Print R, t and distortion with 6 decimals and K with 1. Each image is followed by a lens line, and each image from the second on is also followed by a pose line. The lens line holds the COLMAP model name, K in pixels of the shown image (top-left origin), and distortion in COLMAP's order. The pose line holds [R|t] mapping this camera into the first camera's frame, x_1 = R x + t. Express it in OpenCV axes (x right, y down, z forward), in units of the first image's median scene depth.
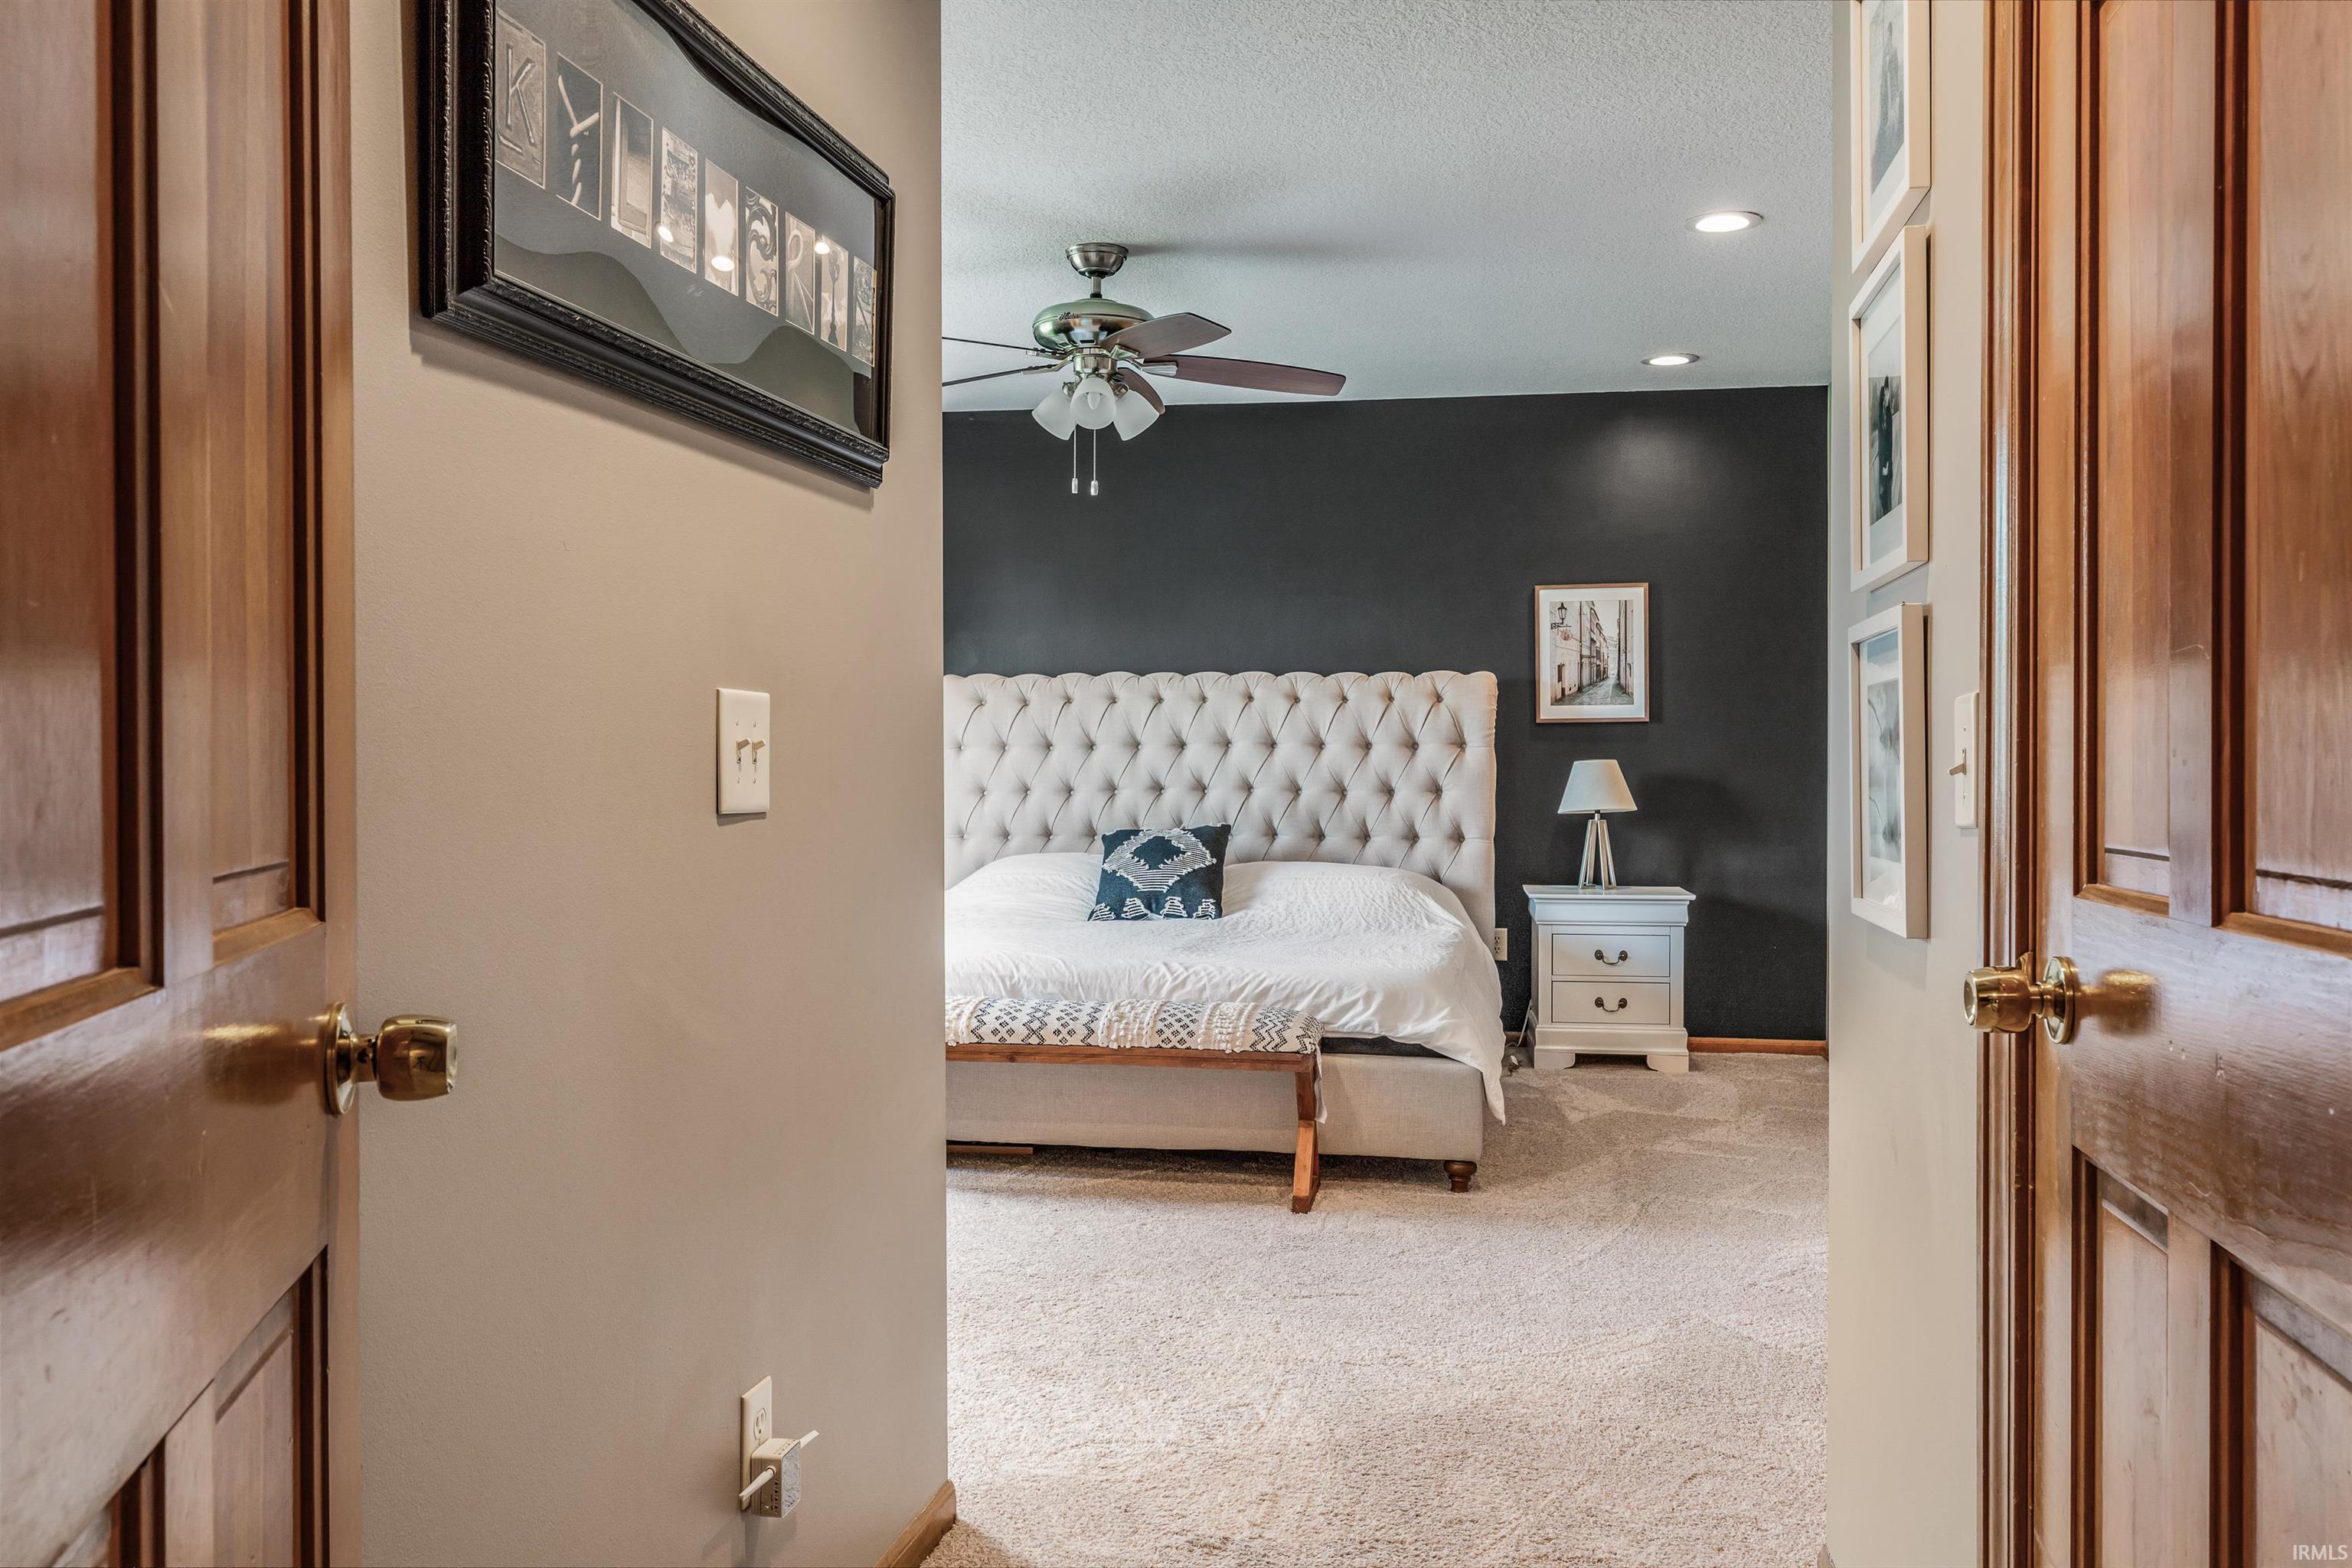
lens RADIAL K [[1953.1, 0, 1177.4], [0, 1953.1, 765.0], [0, 0, 1]] dist [-0.002860, -0.001313]
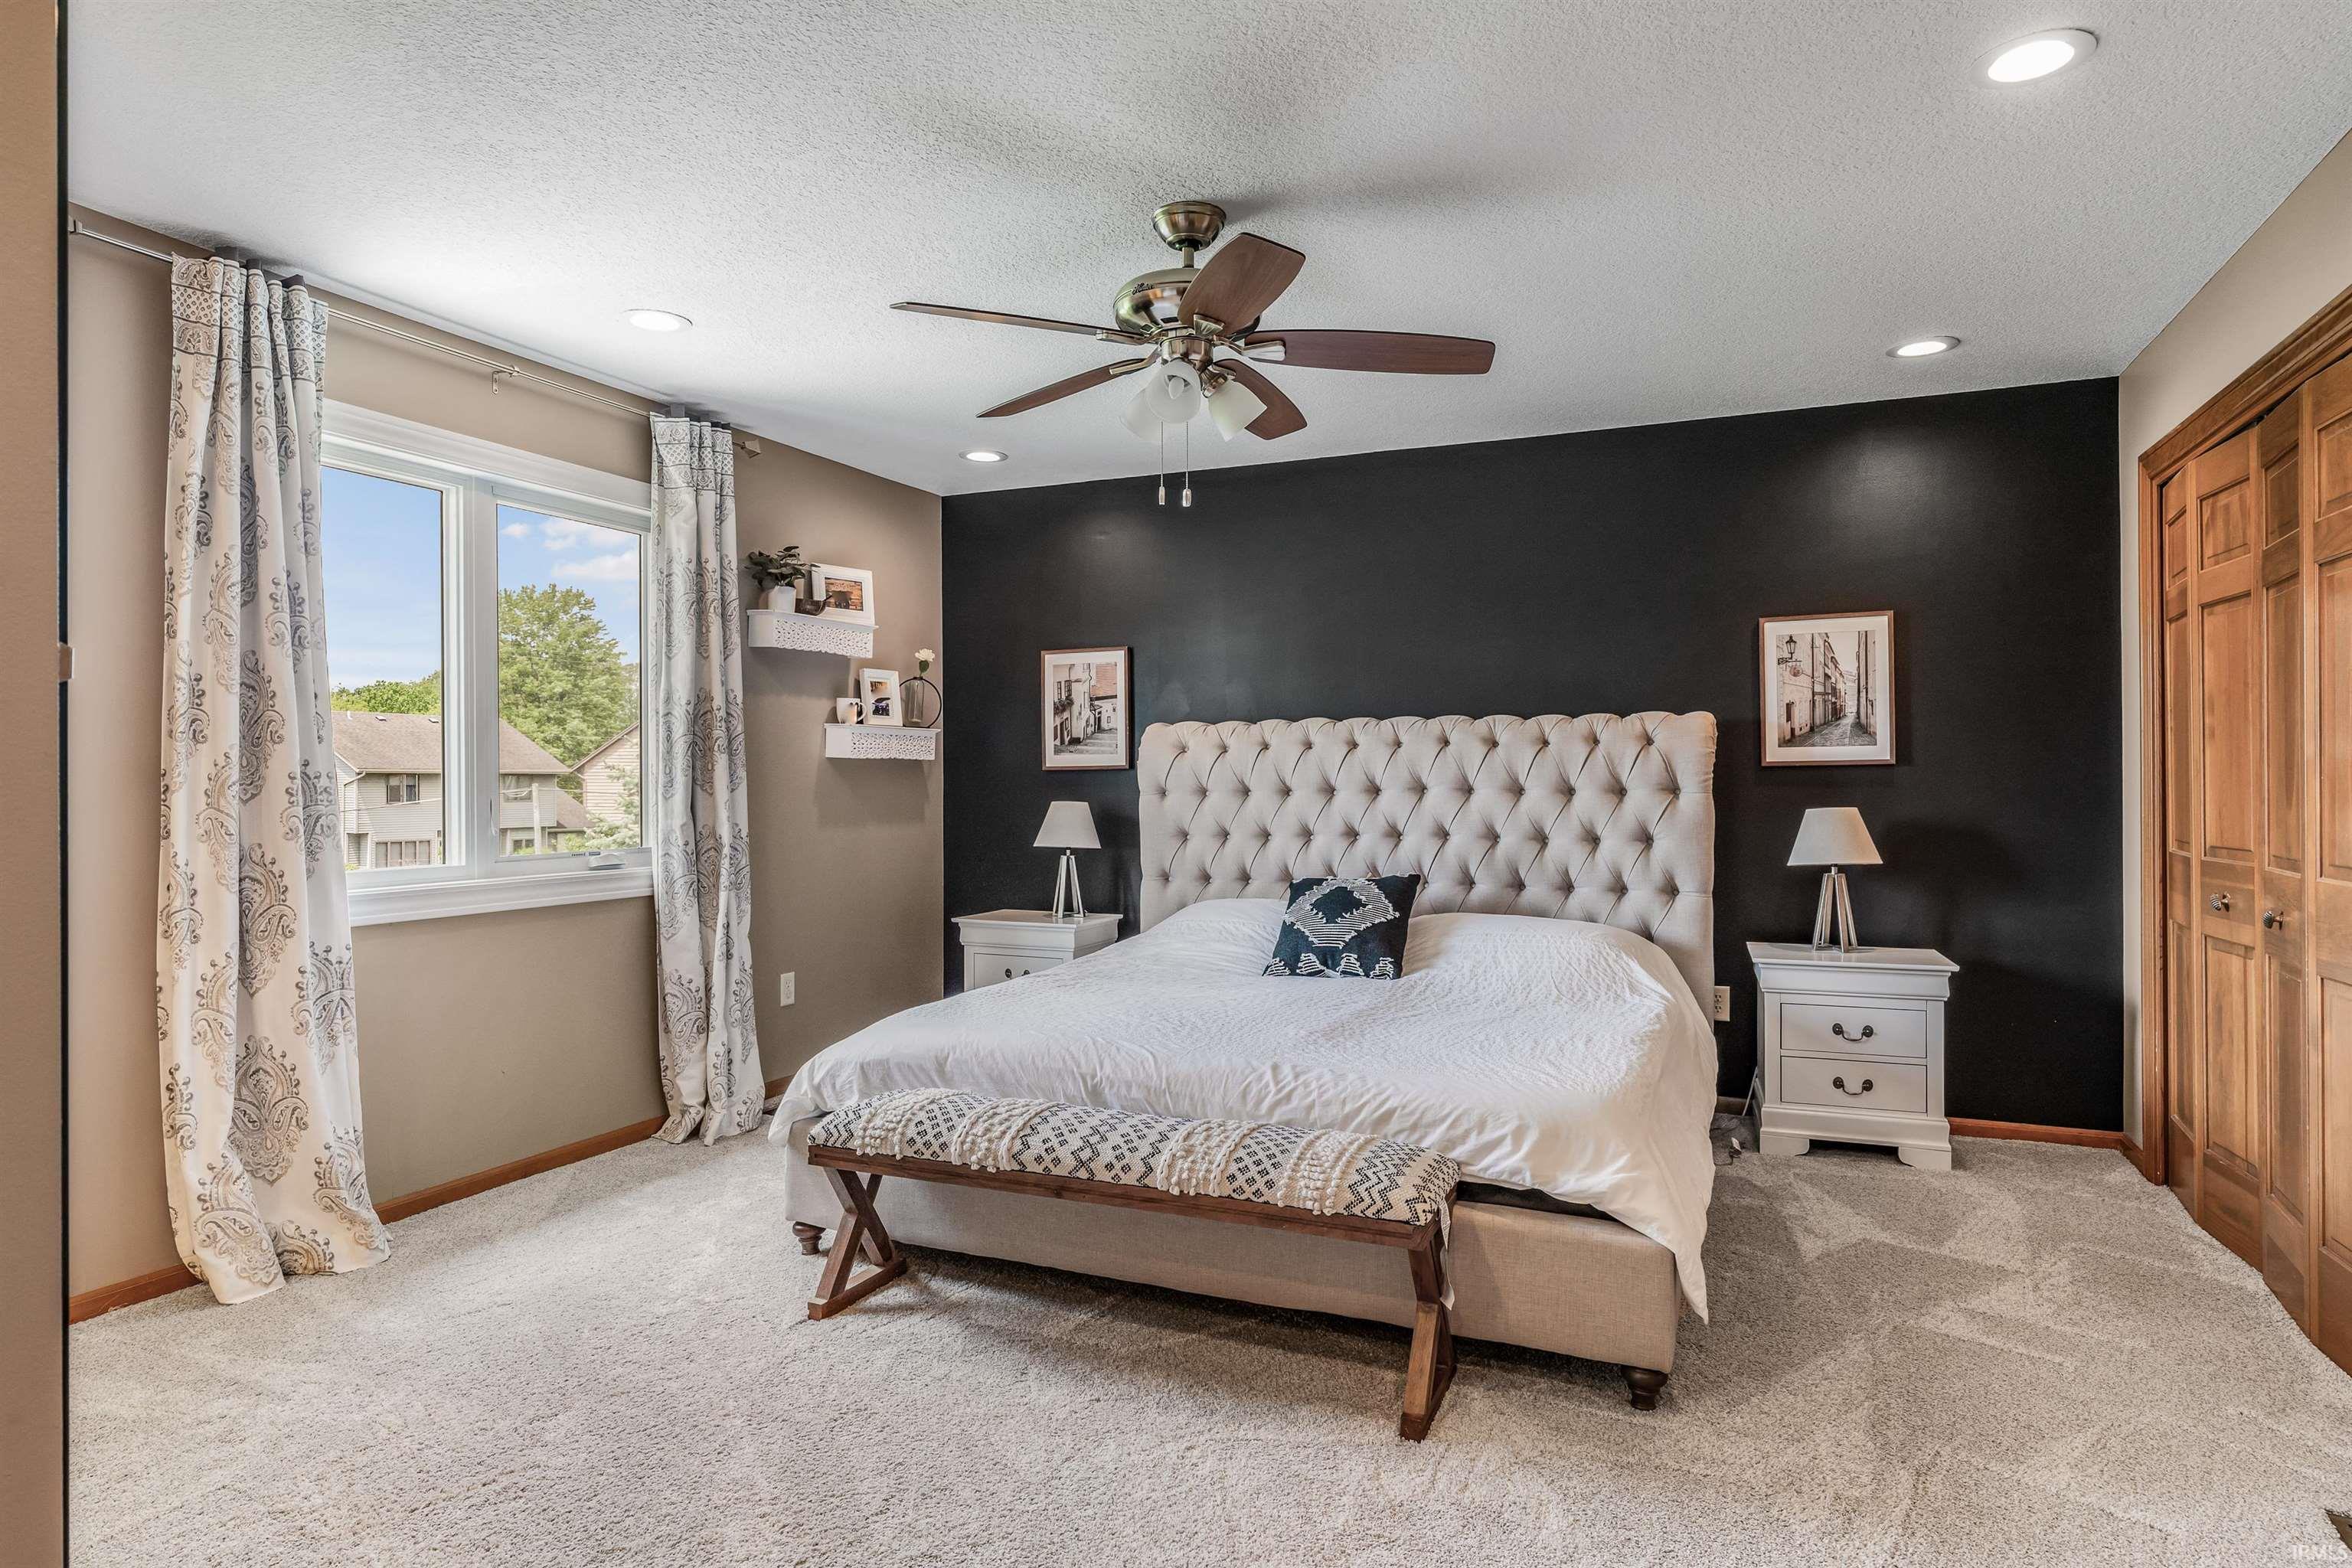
lens RADIAL K [[1343.9, 0, 1175.8], [0, 1343.9, 774.4], [0, 0, 1]] dist [-0.003327, 0.000665]
pose [[0.971820, -0.004354, -0.235682, 0.068622], [0.002269, 0.999956, -0.009121, -0.013394], [0.235712, 0.008329, 0.971787, 0.339101]]
